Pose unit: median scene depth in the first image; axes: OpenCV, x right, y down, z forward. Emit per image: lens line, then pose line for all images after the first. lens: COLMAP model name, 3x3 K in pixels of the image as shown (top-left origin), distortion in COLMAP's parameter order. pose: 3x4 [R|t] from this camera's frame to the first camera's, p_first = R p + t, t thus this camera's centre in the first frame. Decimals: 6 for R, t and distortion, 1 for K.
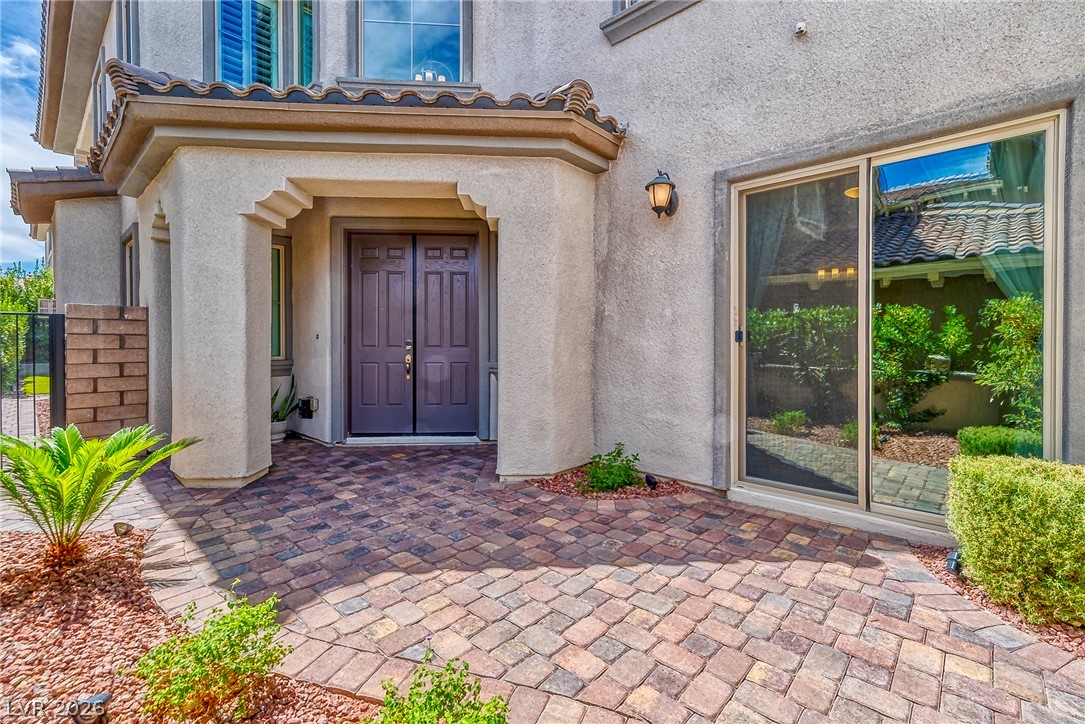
lens RADIAL K [[461.3, 0, 546.1], [0, 461.3, 344.5], [0, 0, 1]] dist [0.002526, 0.000396]
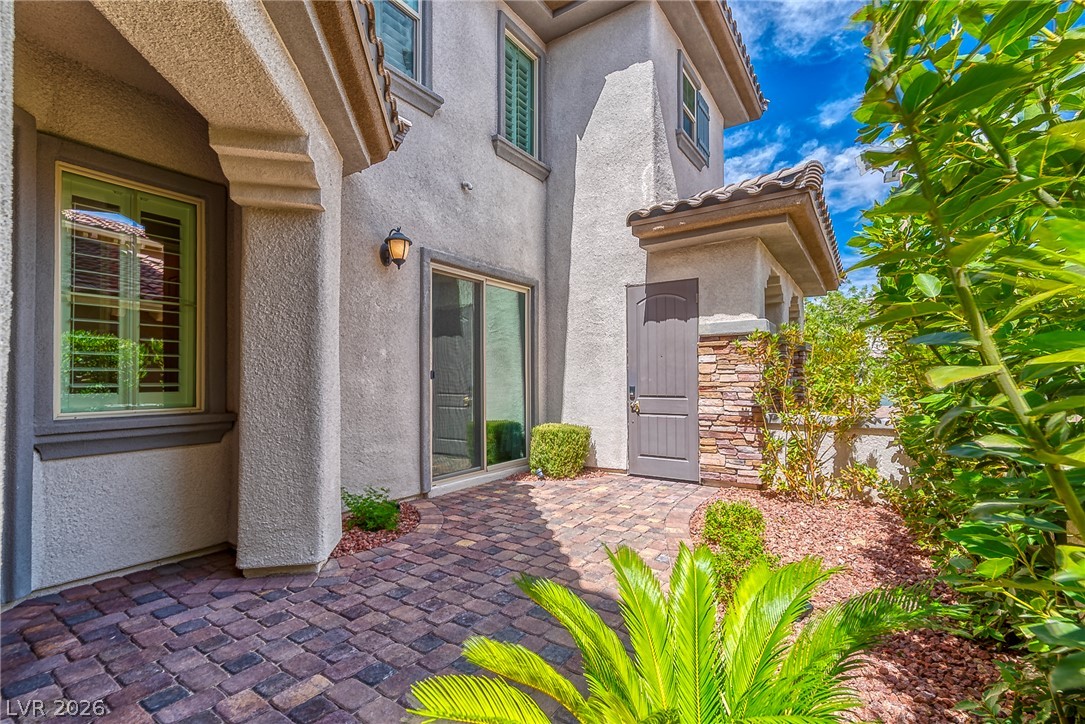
lens RADIAL K [[484.8, 0, 543.5], [0, 484.8, 374.1], [0, 0, 1]] dist [0.000025, 0.000091]
pose [[-0.129125, 0.014647, 0.991520, -1.130647], [0.012871, 0.999831, -0.013094, 0.003378], [-0.991545, 0.011071, -0.129292, 0.938662]]
